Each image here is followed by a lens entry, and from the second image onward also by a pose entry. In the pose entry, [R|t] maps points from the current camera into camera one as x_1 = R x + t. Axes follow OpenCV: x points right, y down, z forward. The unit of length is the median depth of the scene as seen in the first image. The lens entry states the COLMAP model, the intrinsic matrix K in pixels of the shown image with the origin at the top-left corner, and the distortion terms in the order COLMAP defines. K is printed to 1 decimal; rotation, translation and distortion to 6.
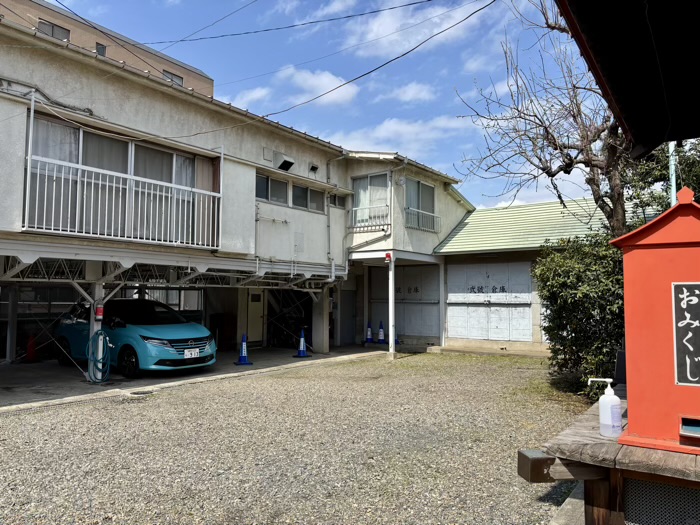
lens RADIAL K [[514.7, 0, 348.6], [0, 514.7, 262.4], [0, 0, 1]] dist [0.009192, -0.010495]
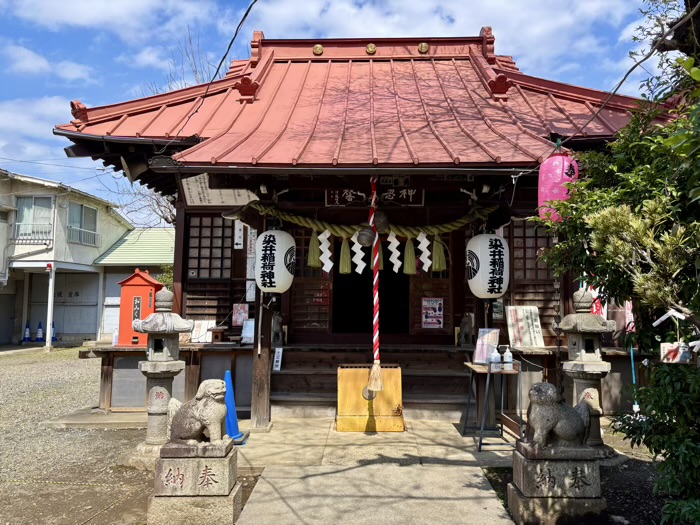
lens RADIAL K [[514.7, 0, 350.8], [0, 514.7, 258.0], [0, 0, 1]] dist [0.009192, -0.010495]
pose [[0.829460, 0.043889, 0.556839, -0.008842], [-0.037179, 0.999036, -0.023360, -0.027652], [-0.557327, -0.001326, 0.830292, -0.361476]]
